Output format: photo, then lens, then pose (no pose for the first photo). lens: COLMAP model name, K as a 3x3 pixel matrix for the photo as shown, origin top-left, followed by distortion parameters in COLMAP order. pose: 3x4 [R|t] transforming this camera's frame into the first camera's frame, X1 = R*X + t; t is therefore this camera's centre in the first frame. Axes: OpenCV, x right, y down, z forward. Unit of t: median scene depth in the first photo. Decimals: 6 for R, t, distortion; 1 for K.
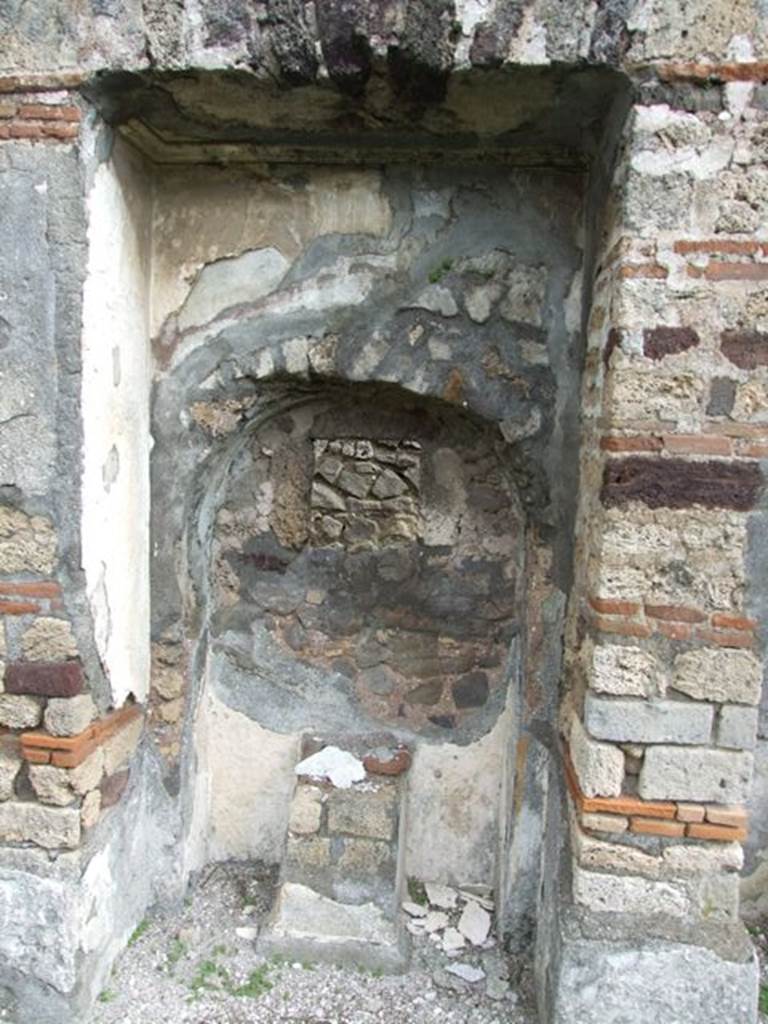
lens RADIAL K [[832.6, 0, 382.8], [0, 832.6, 507.7], [0, 0, 1]] dist [-0.067087, 0.059187]
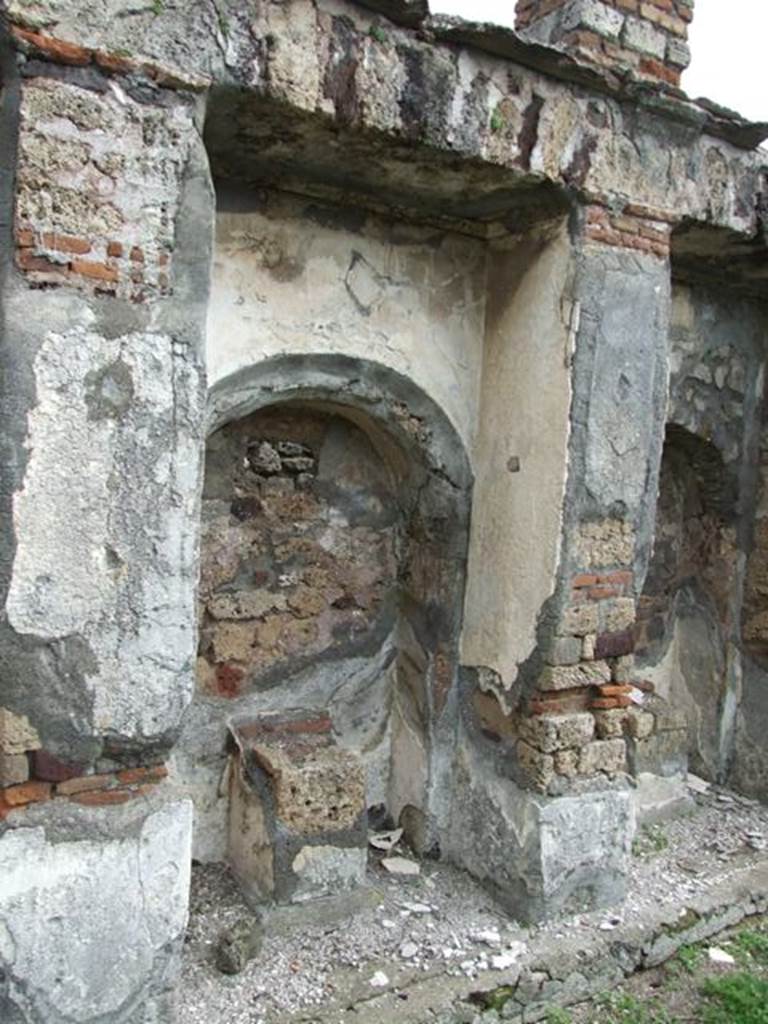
lens RADIAL K [[832.6, 0, 369.0], [0, 832.6, 511.9], [0, 0, 1]] dist [-0.067087, 0.059187]
pose [[0.798360, -0.047865, 0.600276, -1.525098], [0.047136, 0.998745, 0.016949, -0.049700], [-0.600333, 0.014763, 0.799614, 0.155051]]
